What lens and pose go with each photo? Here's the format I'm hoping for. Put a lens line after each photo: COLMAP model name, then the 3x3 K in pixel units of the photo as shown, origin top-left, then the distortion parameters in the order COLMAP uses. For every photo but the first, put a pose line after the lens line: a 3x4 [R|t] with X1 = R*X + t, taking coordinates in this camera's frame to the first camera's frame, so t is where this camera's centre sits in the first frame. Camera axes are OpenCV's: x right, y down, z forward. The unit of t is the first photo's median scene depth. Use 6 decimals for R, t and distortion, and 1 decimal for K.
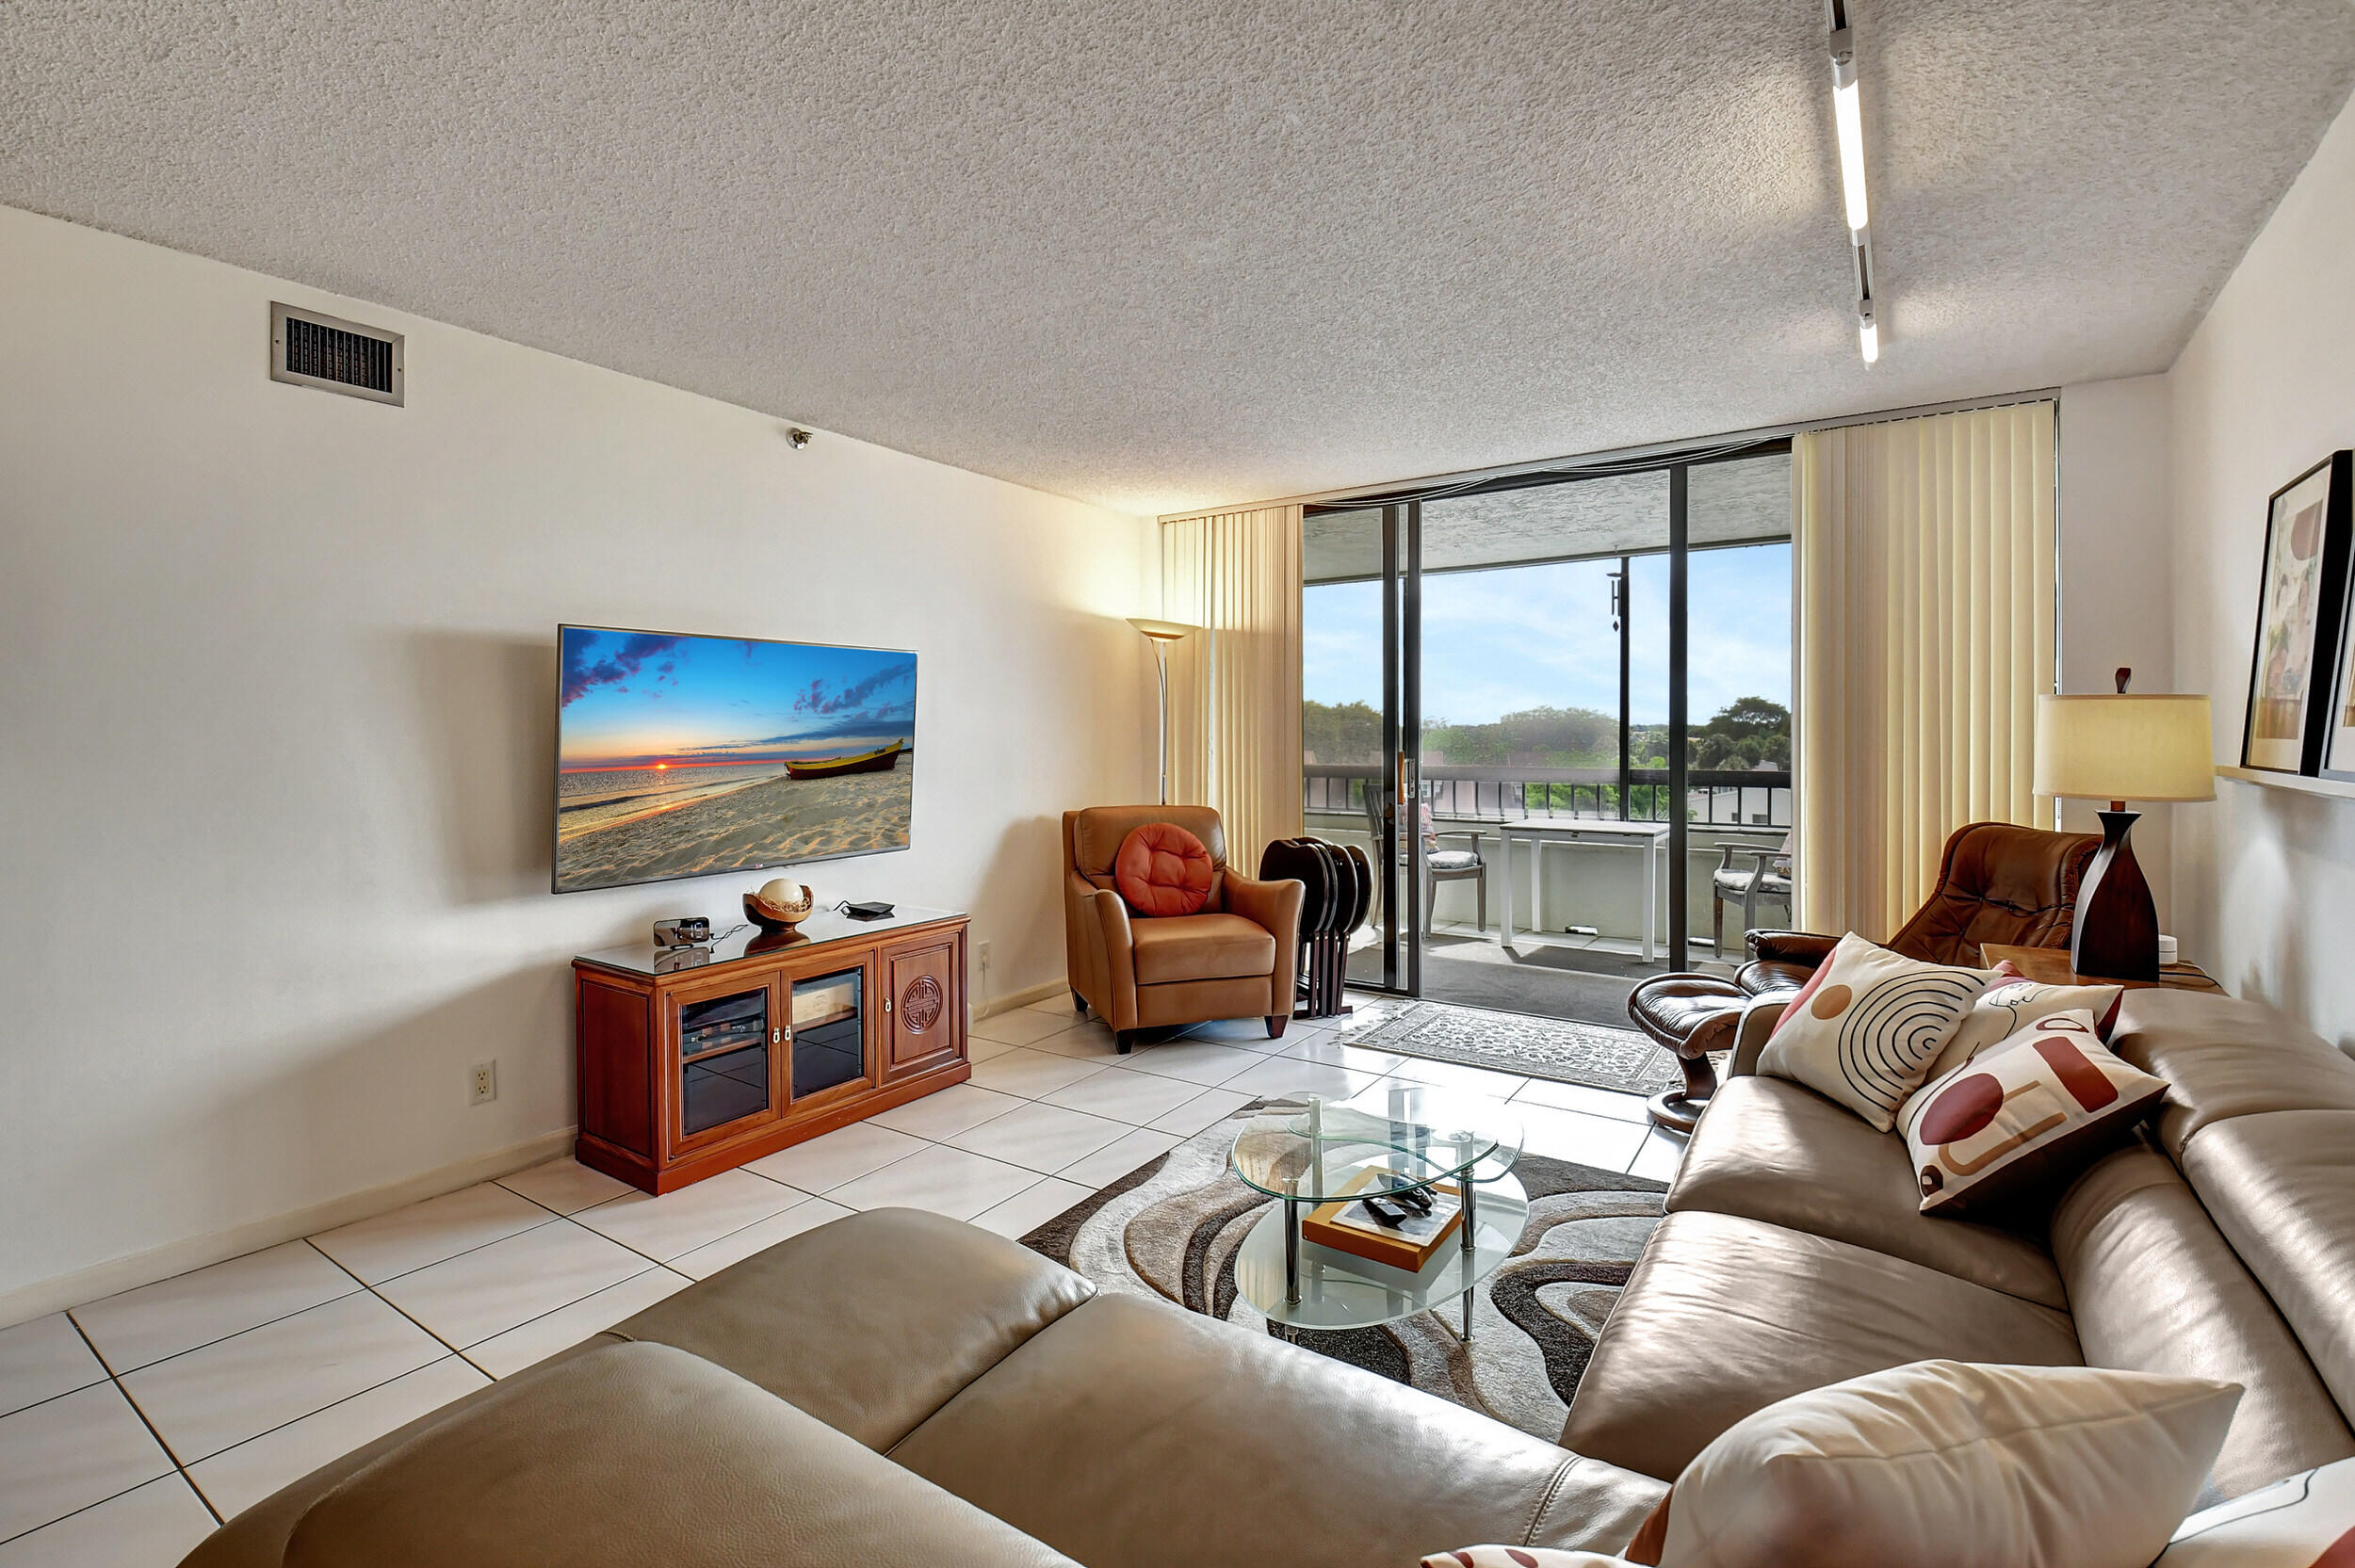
lens RADIAL K [[1067.4, 0, 1176.1], [0, 1067.4, 748.2], [0, 0, 1]] dist [0.001058, -0.017408]
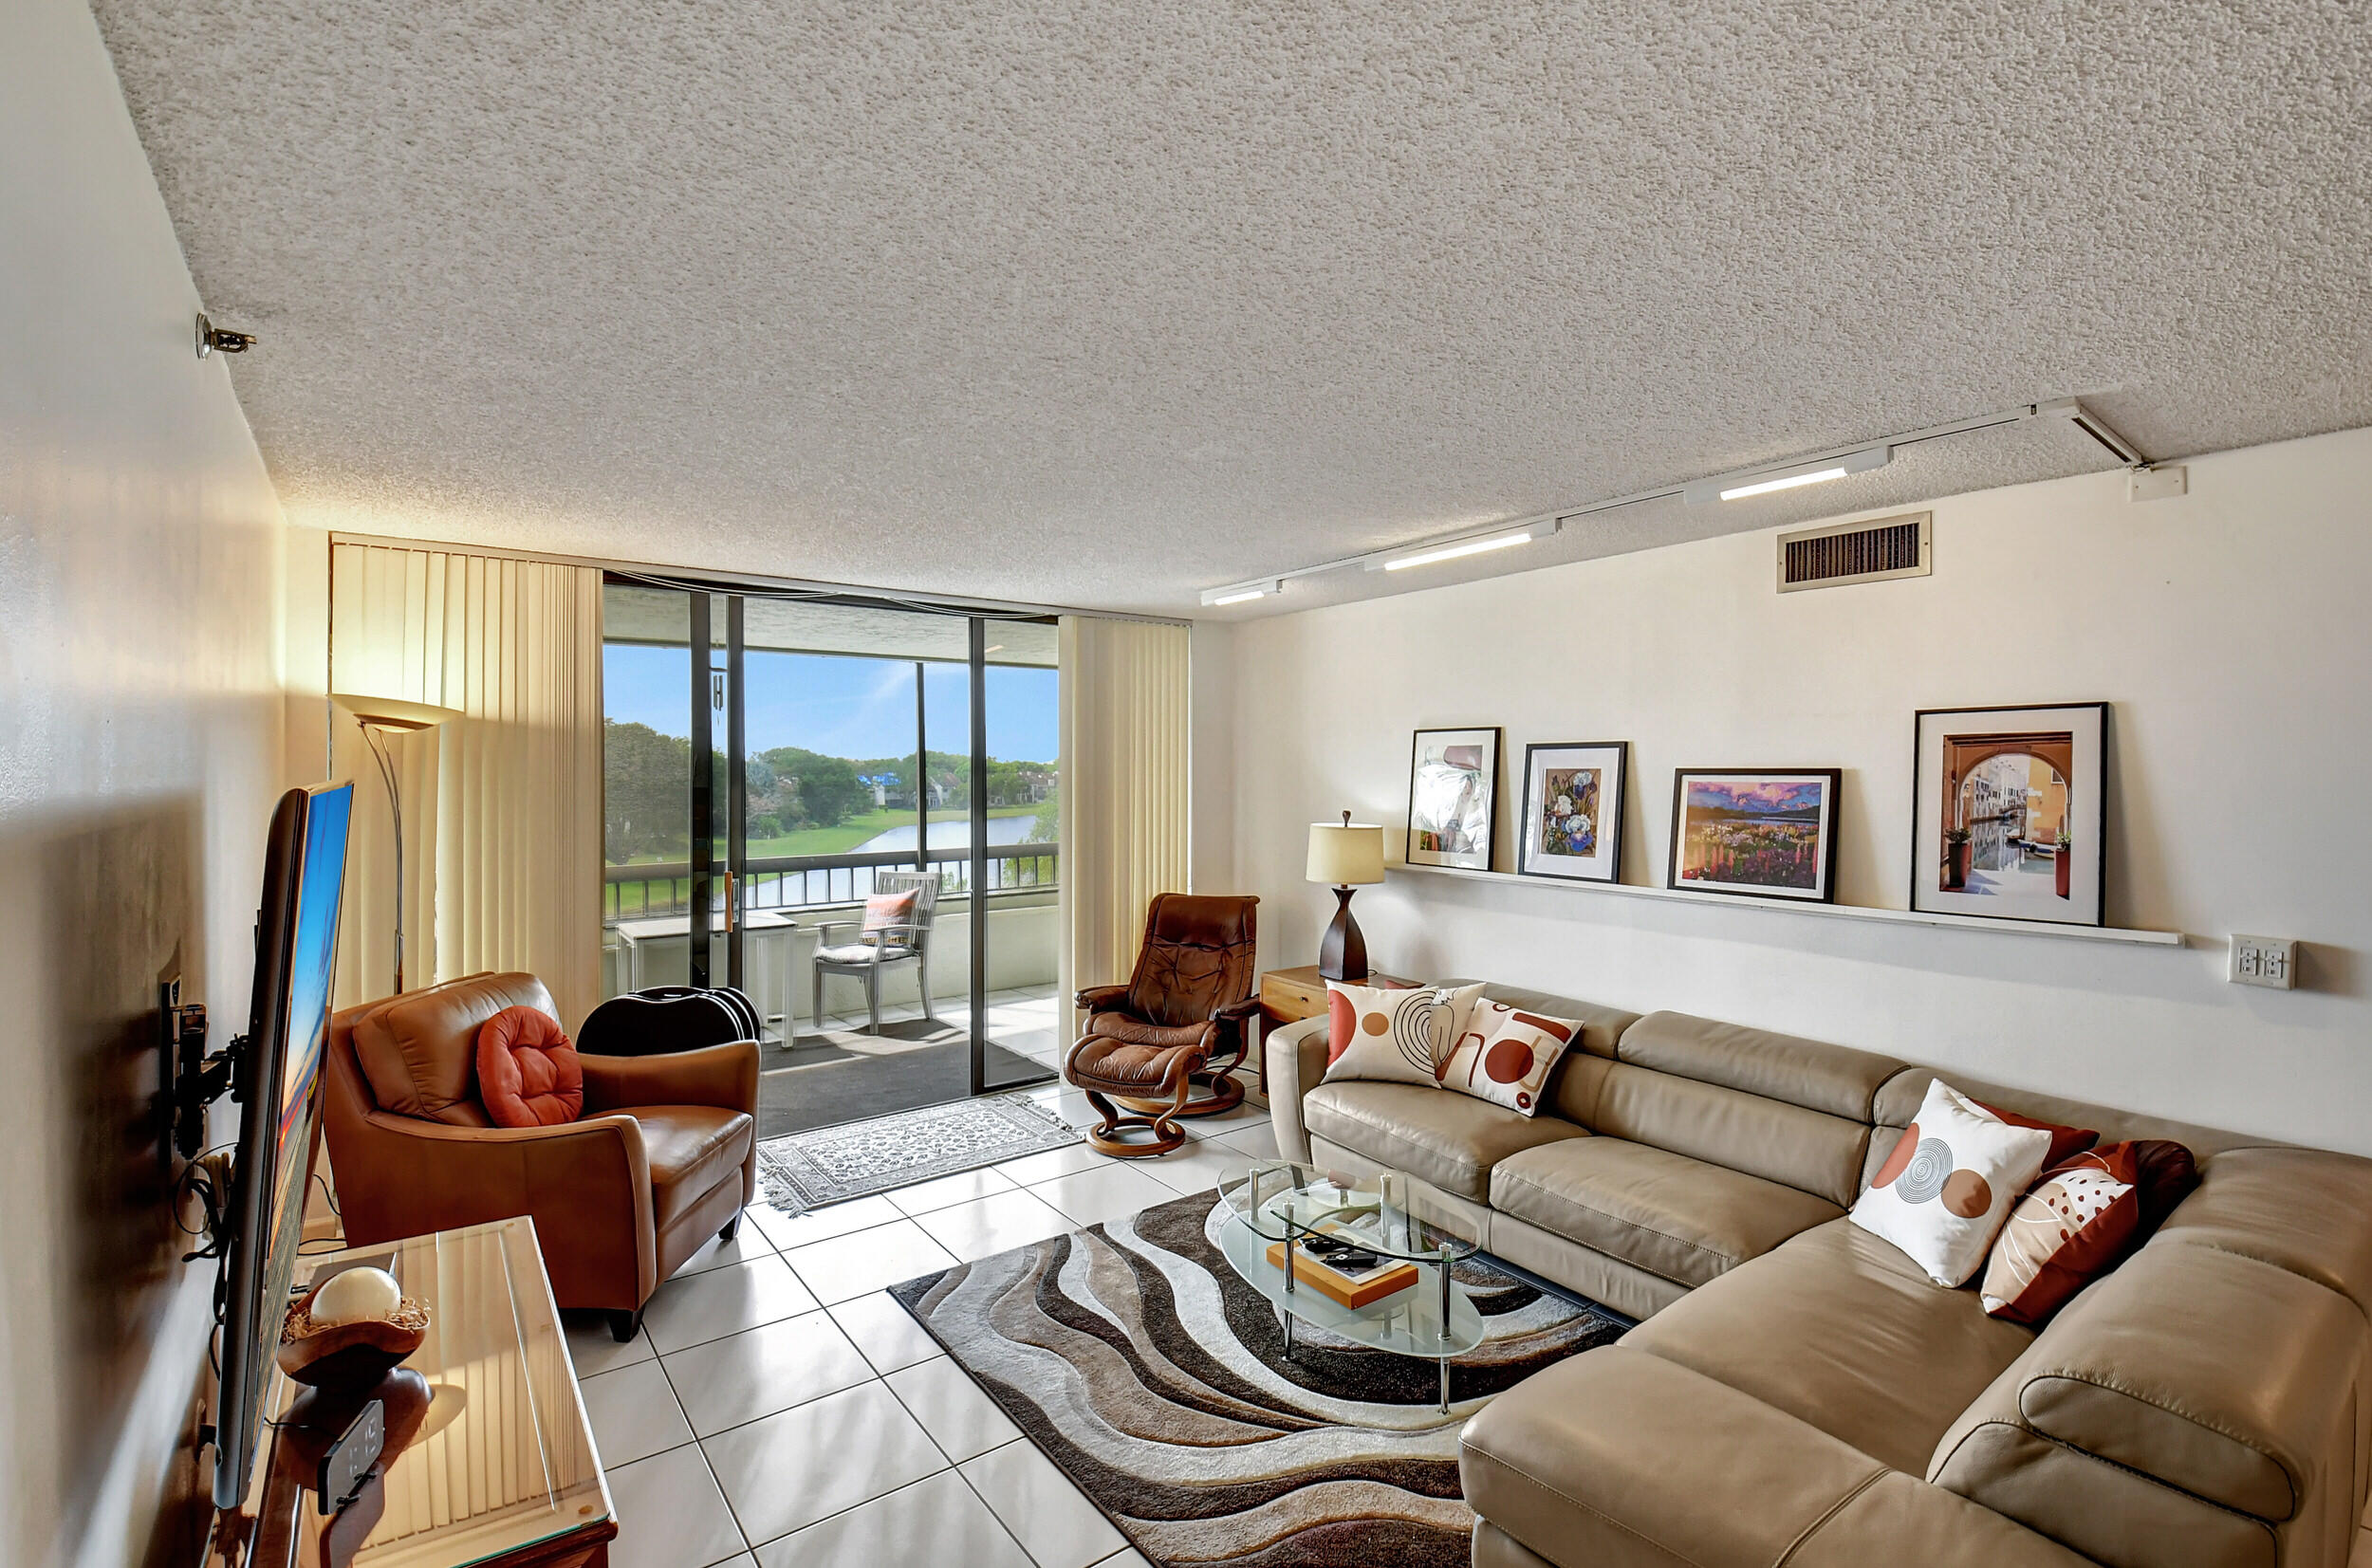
lens RADIAL K [[1050.0, 0, 1176.8], [0, 1050.0, 770.5], [0, 0, 1]] dist [-0.002357, -0.001042]
pose [[0.336976, 0.005688, 0.941496, -0.680673], [0.010172, 0.999901, -0.009681, -0.096087], [-0.941458, 0.012839, 0.336885, 0.483813]]
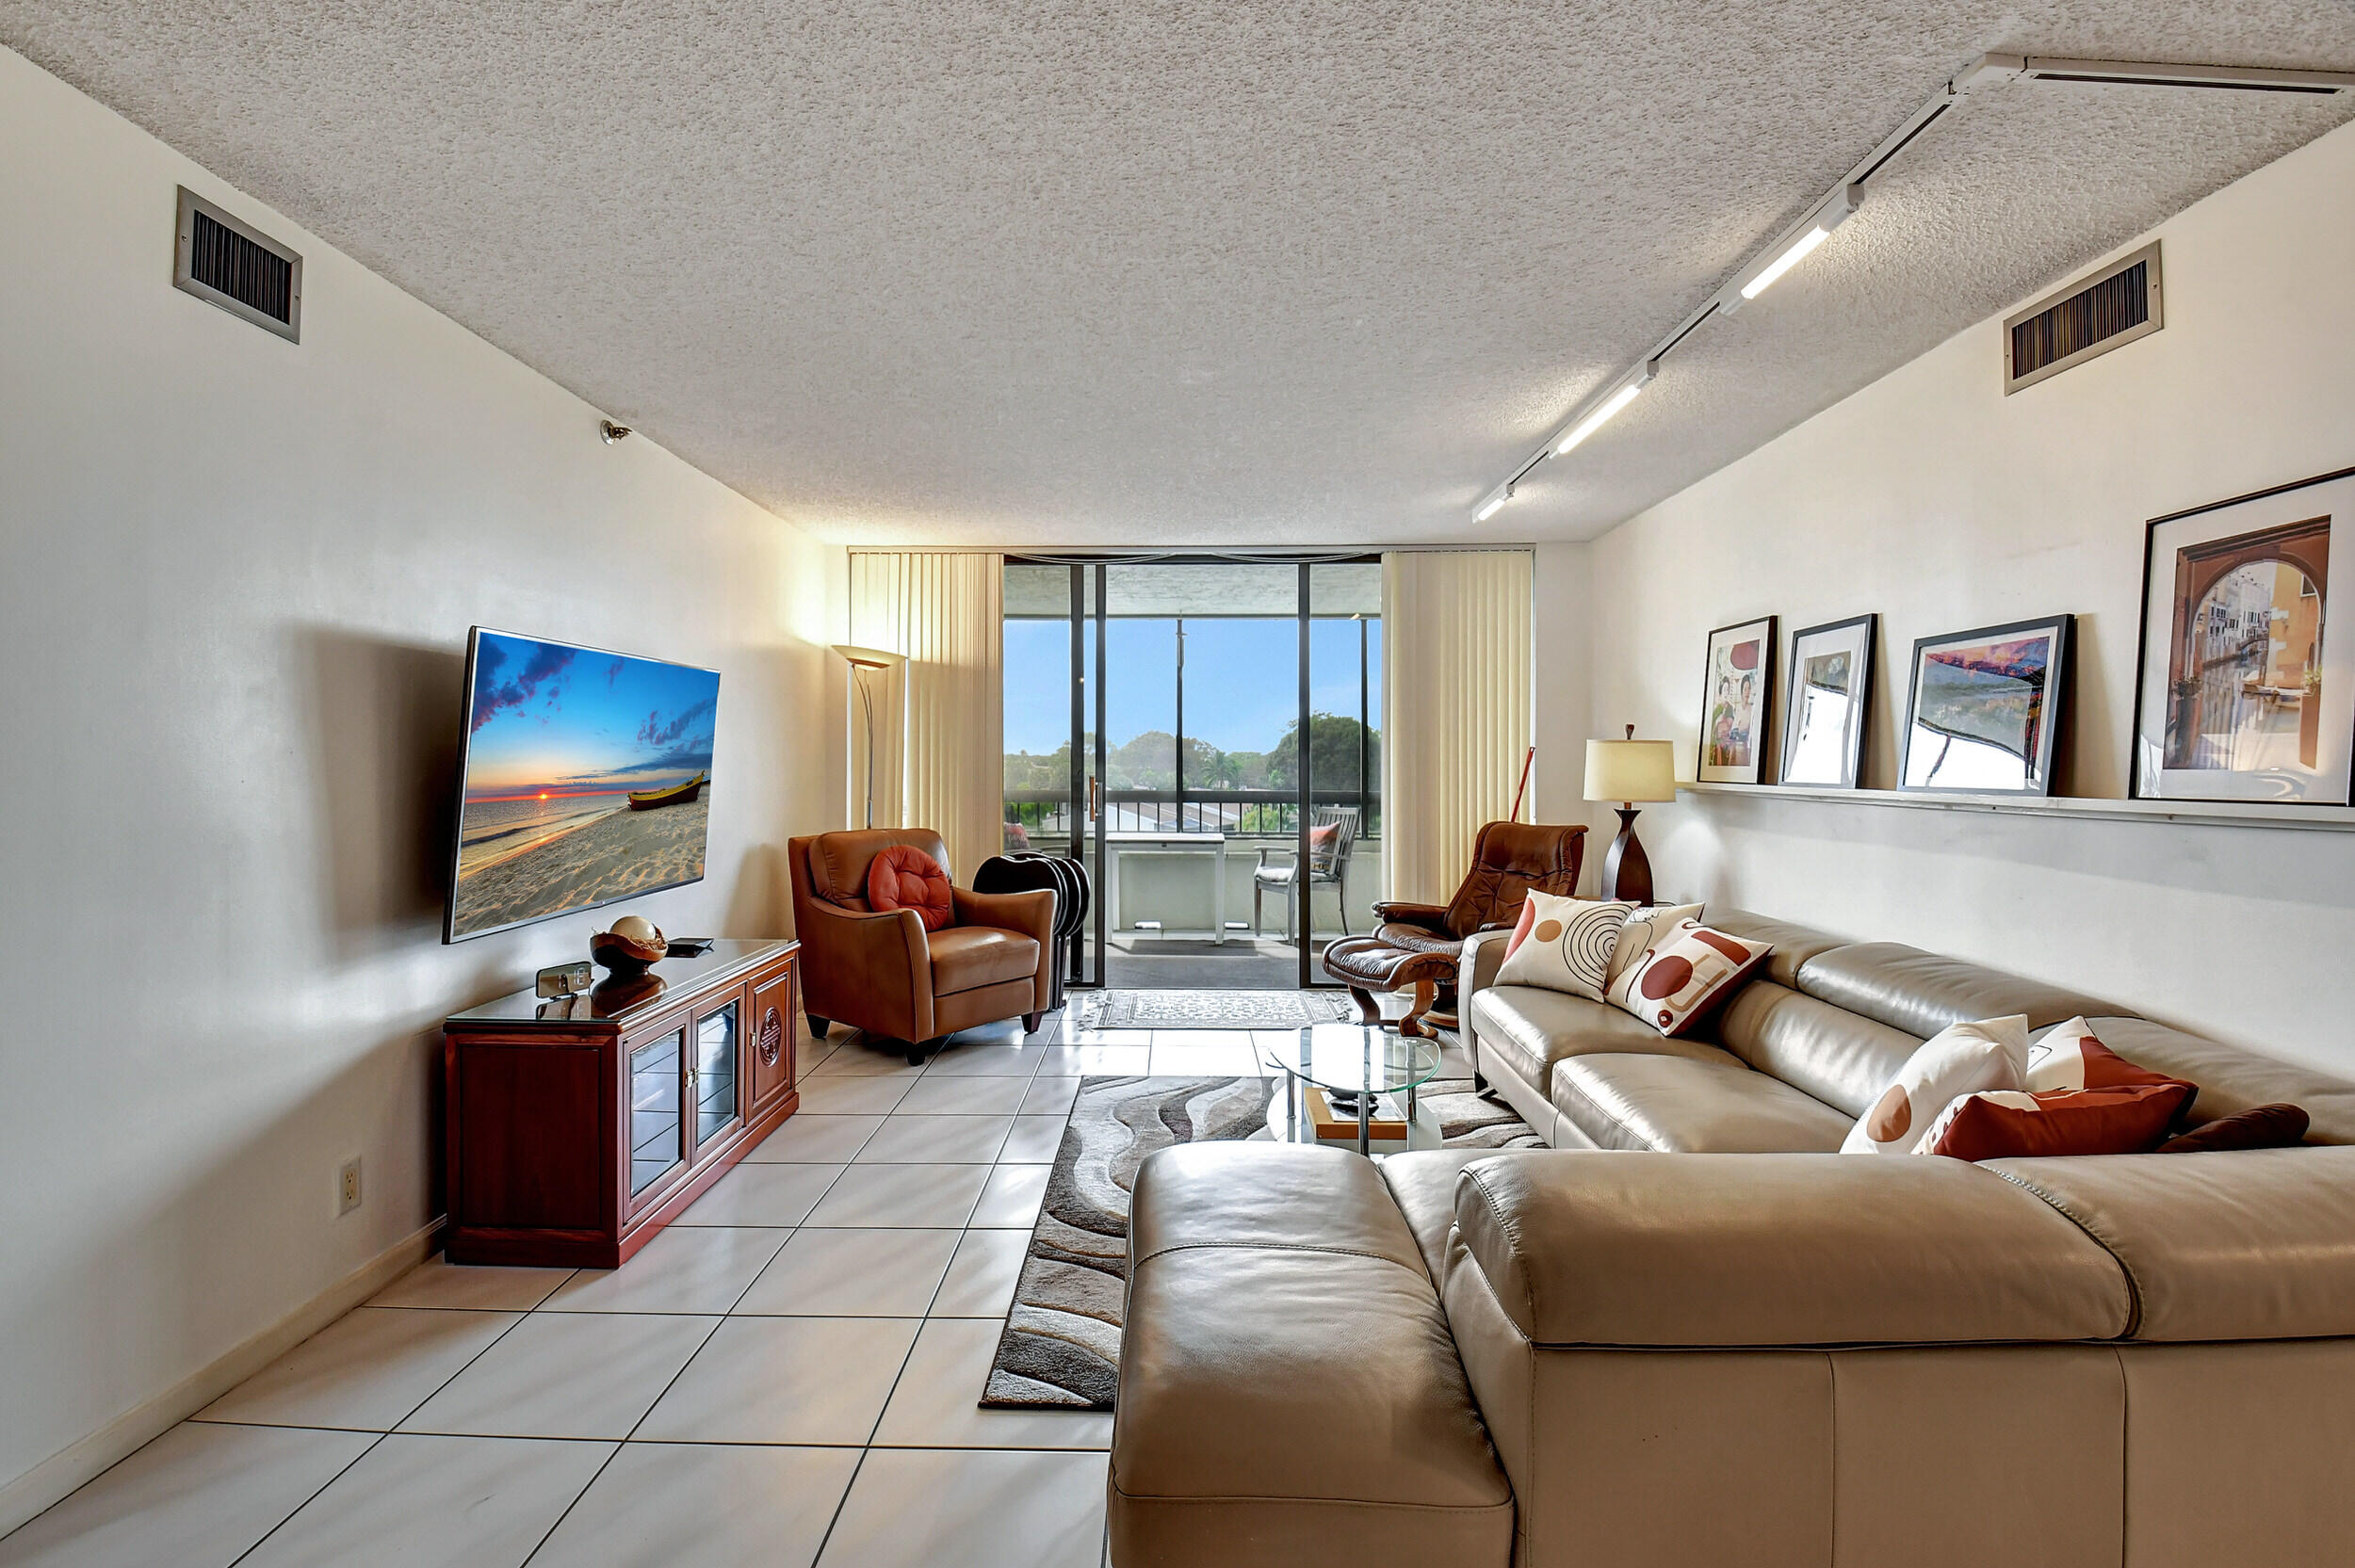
lens RADIAL K [[1043.2, 0, 1169.5], [0, 1043.2, 742.7], [0, 0, 1]] dist [0.000341, -0.013179]
pose [[0.839369, 0.015531, 0.543339, -0.466739], [0.001420, 0.999526, -0.030764, 0.003306], [-0.543559, 0.026594, 0.838949, -0.003163]]
